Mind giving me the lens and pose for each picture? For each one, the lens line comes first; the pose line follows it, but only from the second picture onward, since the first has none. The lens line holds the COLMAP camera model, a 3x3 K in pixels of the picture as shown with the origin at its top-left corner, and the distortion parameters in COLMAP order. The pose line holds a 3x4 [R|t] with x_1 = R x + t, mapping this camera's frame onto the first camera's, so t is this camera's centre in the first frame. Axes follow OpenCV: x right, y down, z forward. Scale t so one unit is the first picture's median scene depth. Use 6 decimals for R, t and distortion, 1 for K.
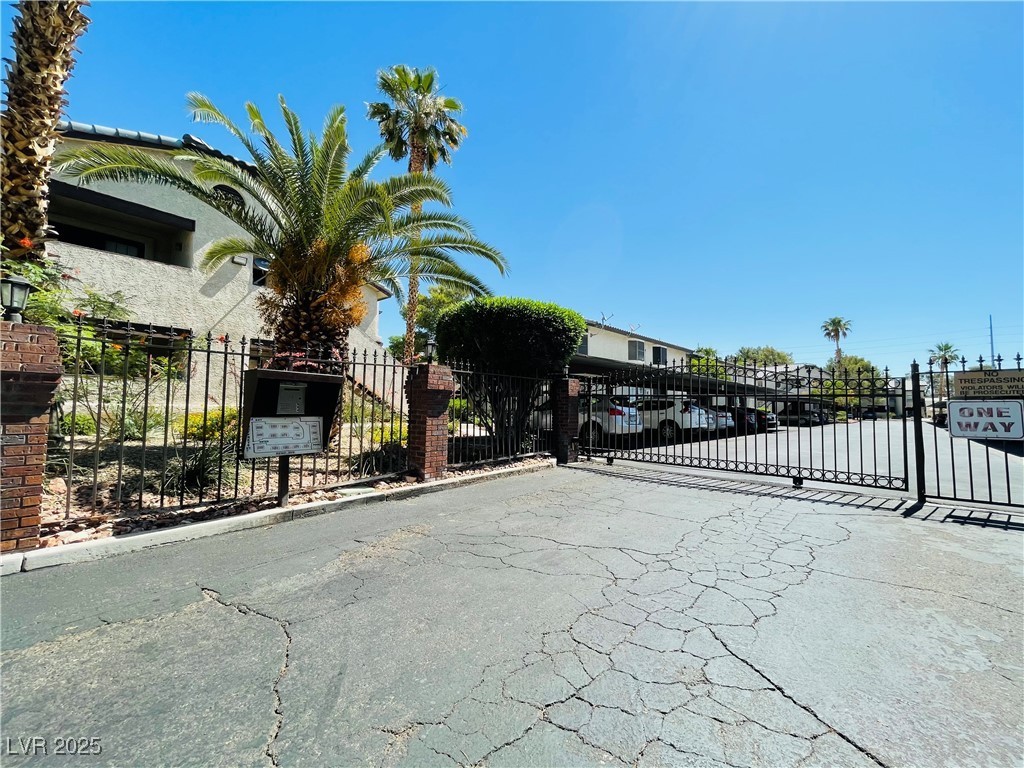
lens RADIAL K [[417.1, 0, 513.3], [0, 417.1, 379.7], [0, 0, 1]] dist [0.000647, -0.000800]
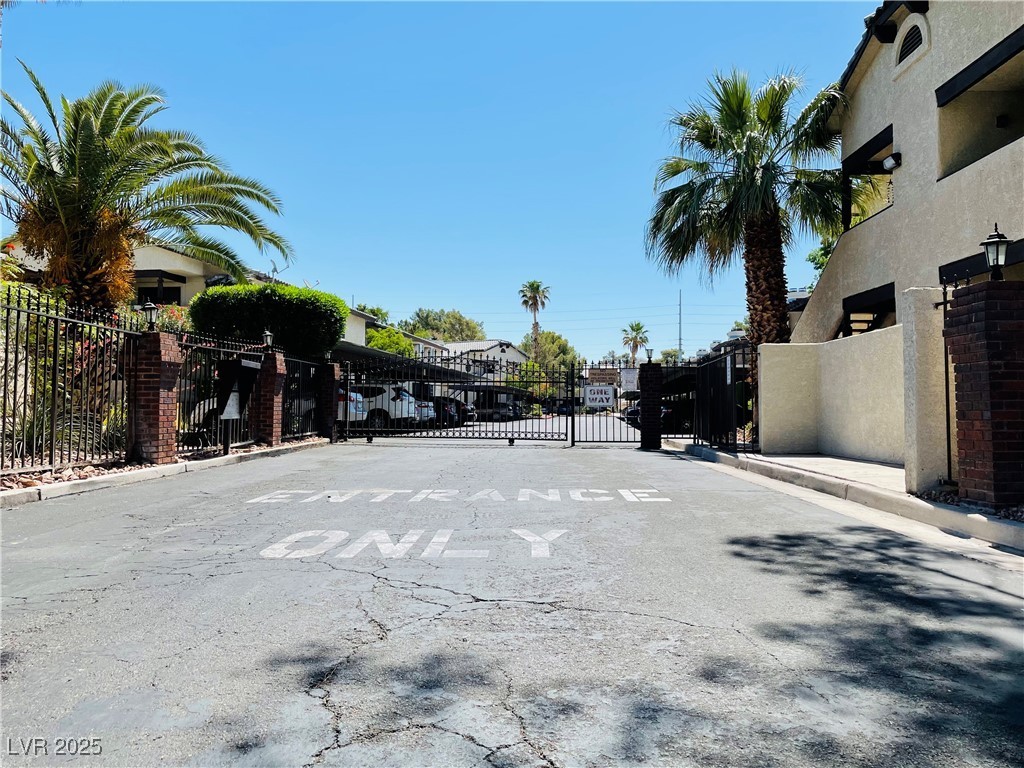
lens RADIAL K [[780.6, 0, 511.5], [0, 780.6, 383.5], [0, 0, 1]] dist [0.058738, -0.017193]
pose [[0.805495, 0.010944, 0.592502, -0.301591], [-0.035609, 0.998917, 0.029958, -0.011977], [-0.591532, -0.045229, 0.805012, -0.381810]]
